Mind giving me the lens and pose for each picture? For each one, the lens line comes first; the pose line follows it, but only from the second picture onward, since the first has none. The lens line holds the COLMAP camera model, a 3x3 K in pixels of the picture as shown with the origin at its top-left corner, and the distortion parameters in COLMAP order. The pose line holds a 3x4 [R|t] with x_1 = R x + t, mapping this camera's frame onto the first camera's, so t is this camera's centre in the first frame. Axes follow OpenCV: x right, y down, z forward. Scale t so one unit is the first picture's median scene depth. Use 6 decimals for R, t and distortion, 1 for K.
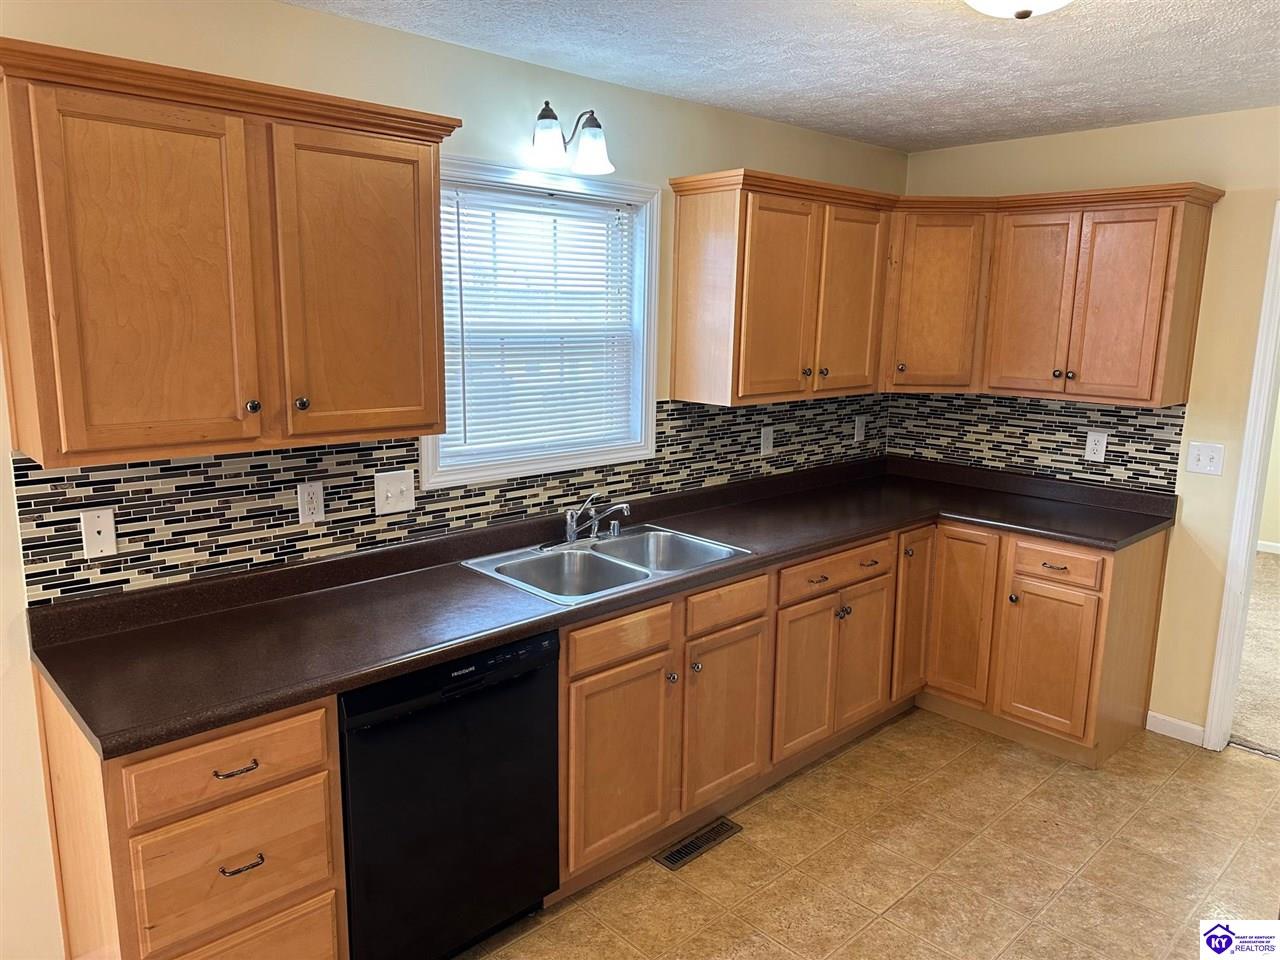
lens RADIAL K [[880.4, 0, 640.0], [0, 880.4, 480.0], [0, 0, 1]] dist [0.132937, -0.190725]
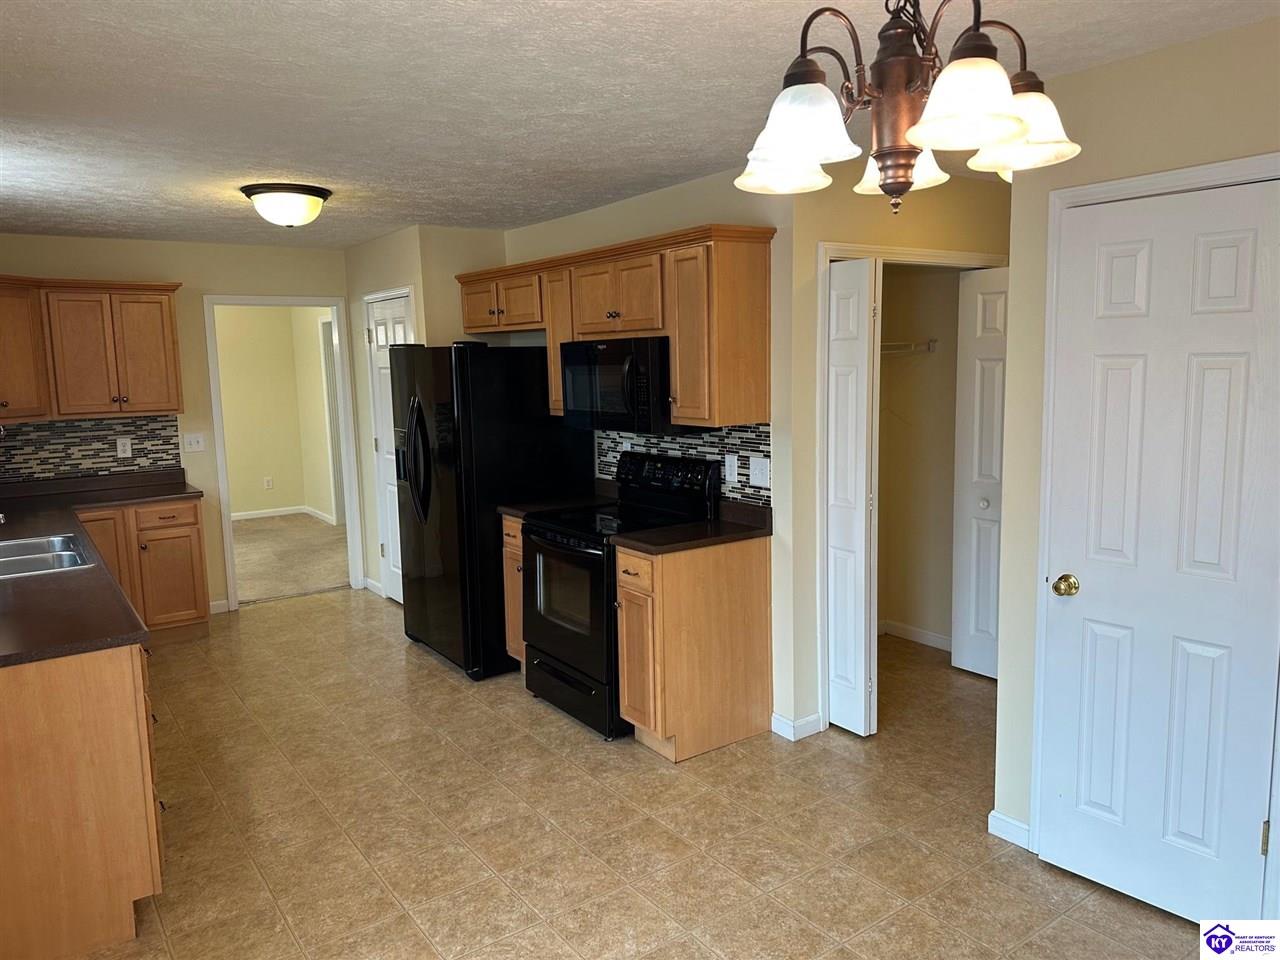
lens RADIAL K [[880.4, 0, 640.0], [0, 880.4, 480.0], [0, 0, 1]] dist [0.132937, -0.190725]
pose [[0.119165, -0.148531, 0.981702, -0.872176], [0.209317, 0.970283, 0.121396, 0.012832], [-0.970560, 0.191020, 0.146714, -0.047760]]
